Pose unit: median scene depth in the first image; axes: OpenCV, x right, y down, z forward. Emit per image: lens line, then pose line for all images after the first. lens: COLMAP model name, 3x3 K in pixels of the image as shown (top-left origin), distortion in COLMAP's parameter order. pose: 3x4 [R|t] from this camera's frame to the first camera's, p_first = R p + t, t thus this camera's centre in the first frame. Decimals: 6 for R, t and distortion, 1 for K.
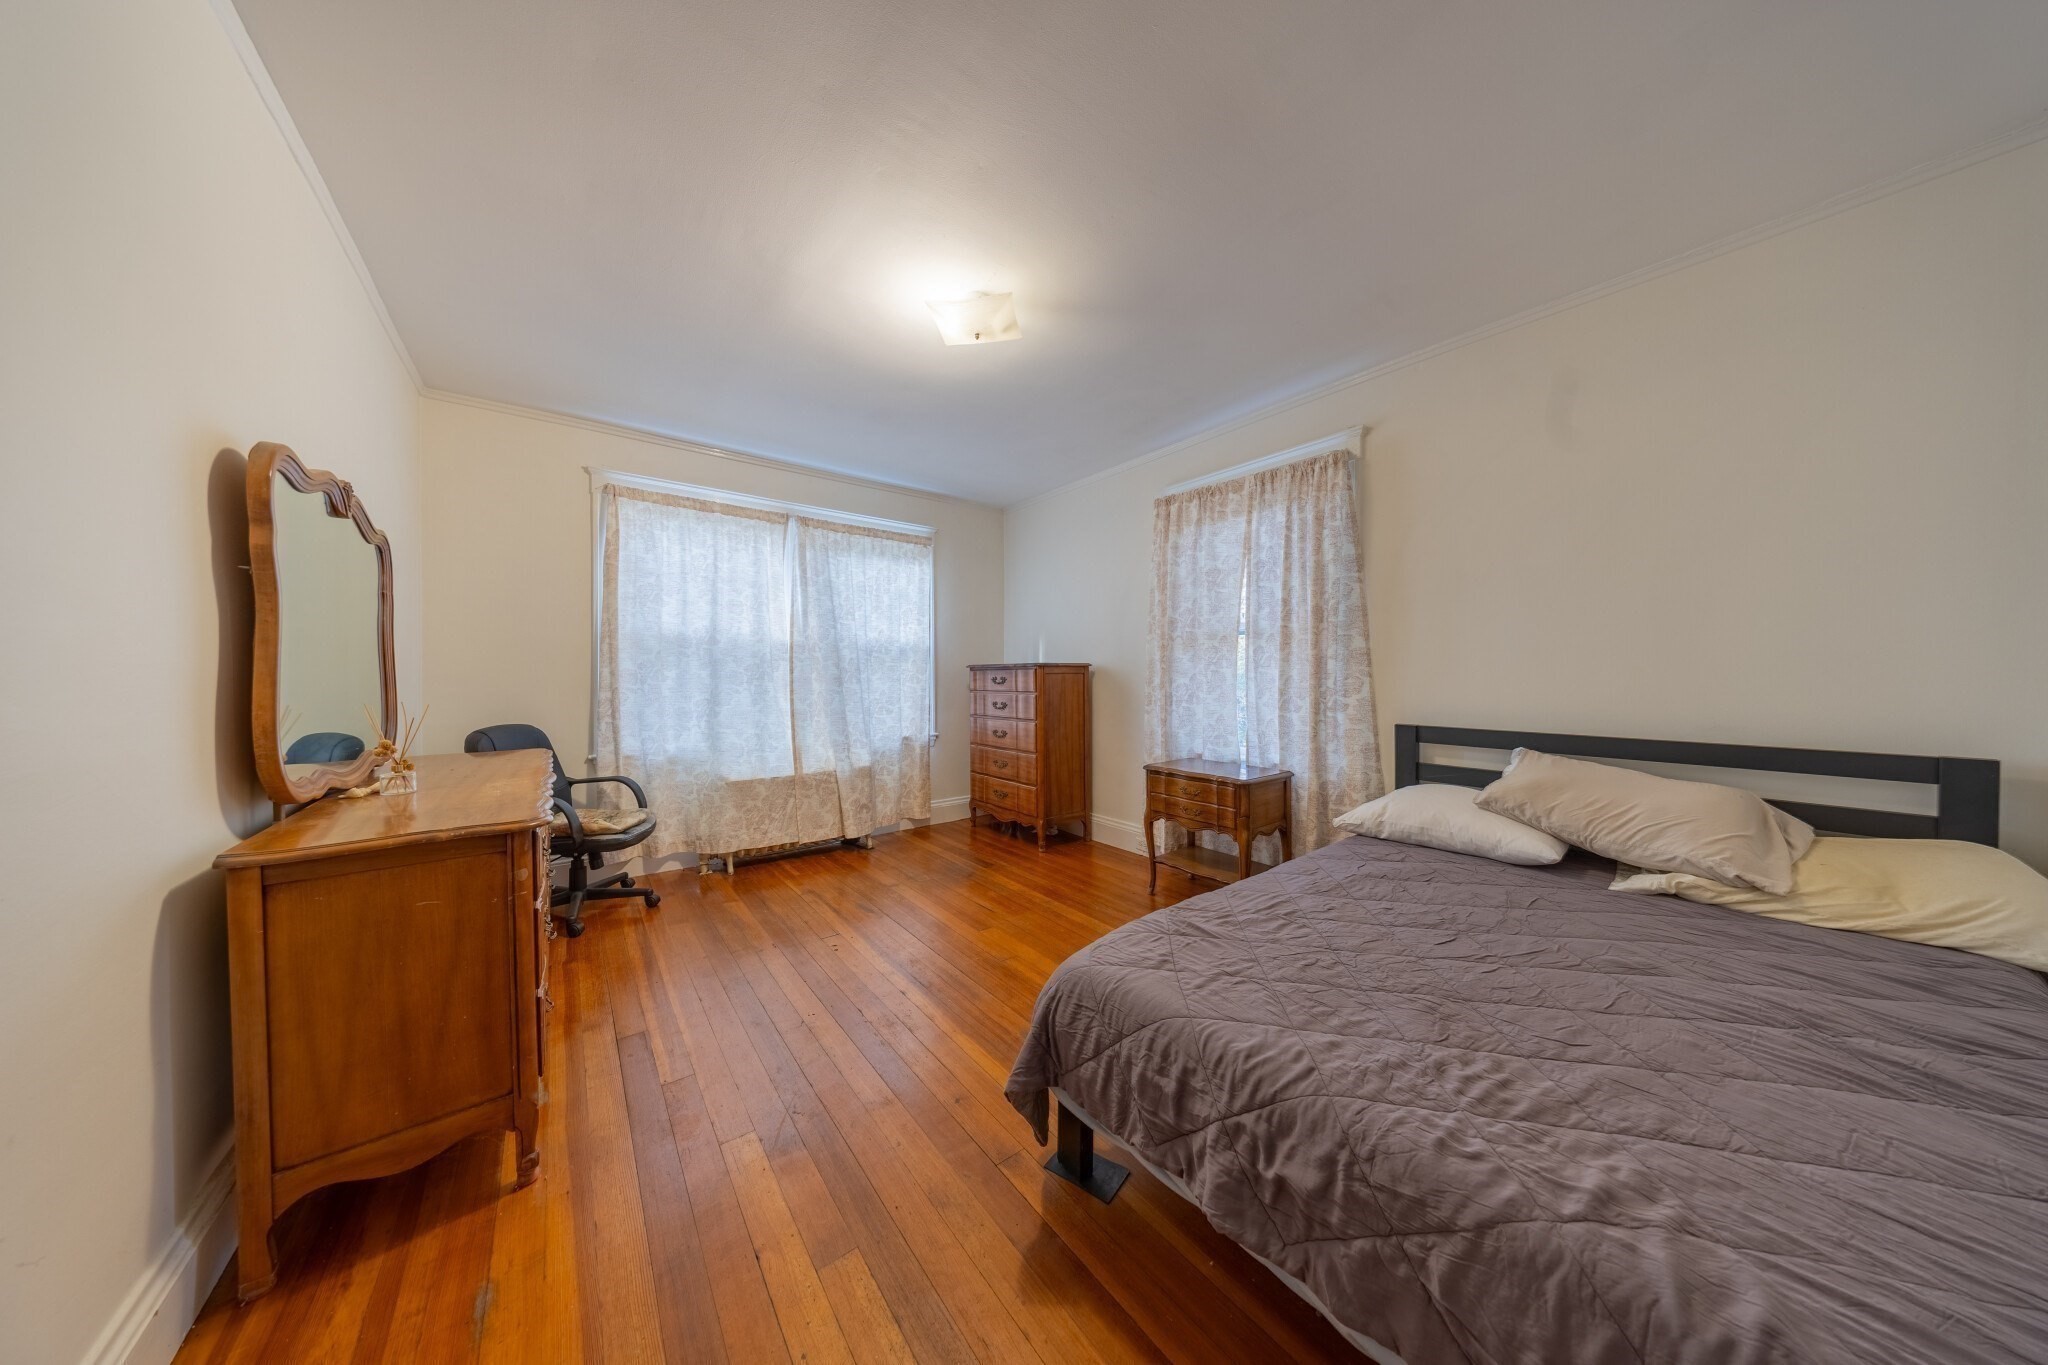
lens RADIAL K [[607.1, 0, 1024.0], [0, 607.1, 682.5], [0, 0, 1]] dist [0.013260, -0.000047]
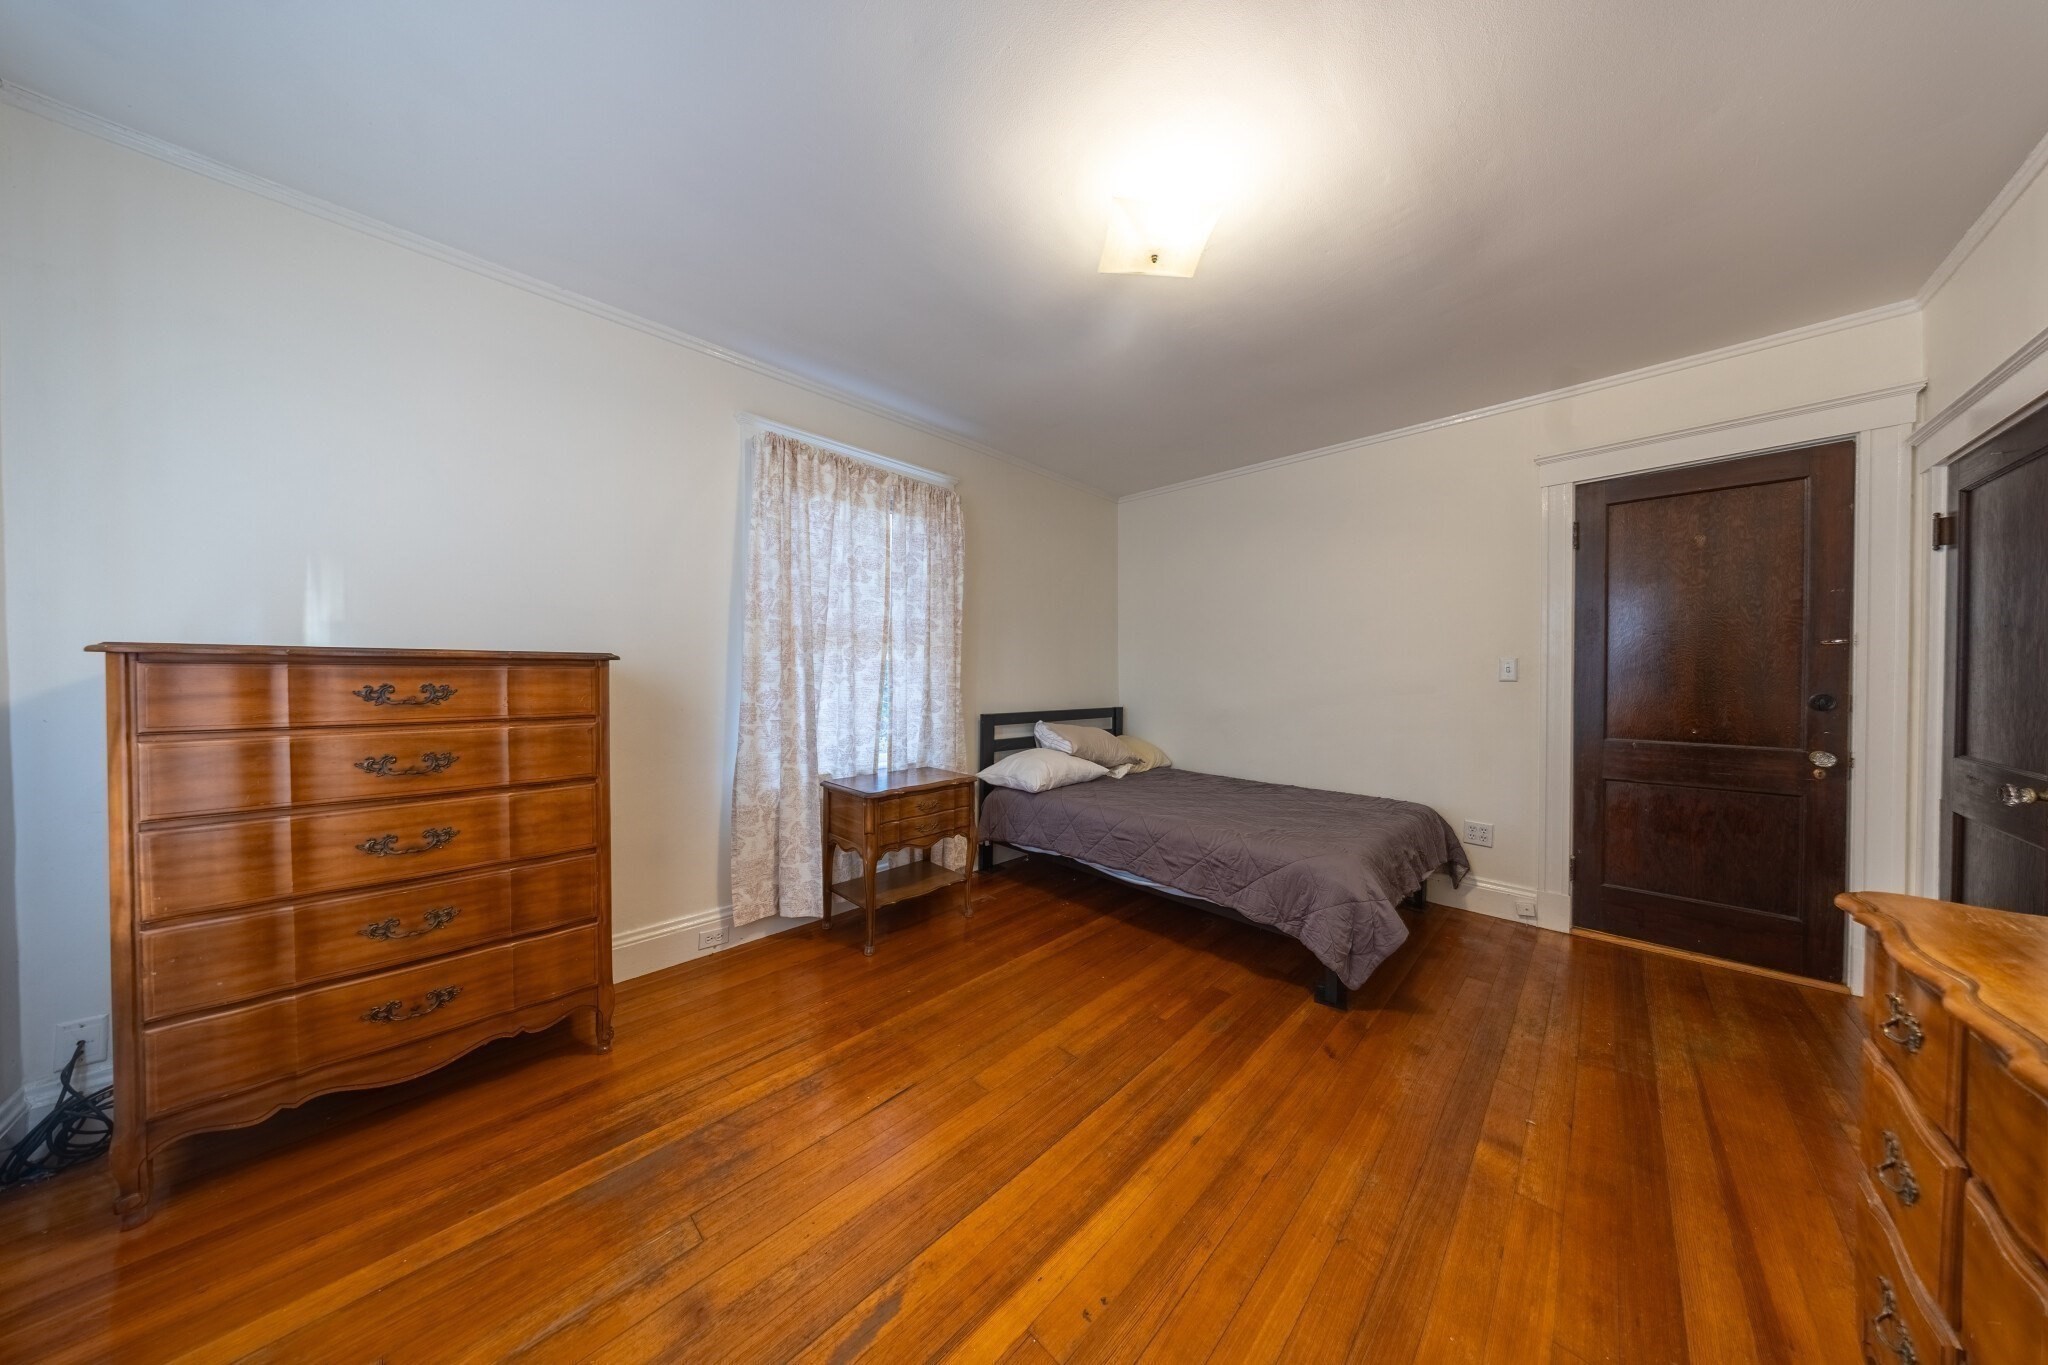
lens RADIAL K [[607.1, 0, 1024.0], [0, 607.1, 682.5], [0, 0, 1]] dist [0.013260, -0.000047]
pose [[-0.140199, -0.013565, 0.990030, -0.570103], [0.009600, 0.999841, 0.015059, -0.016594], [-0.990077, 0.011616, -0.140047, 0.858416]]
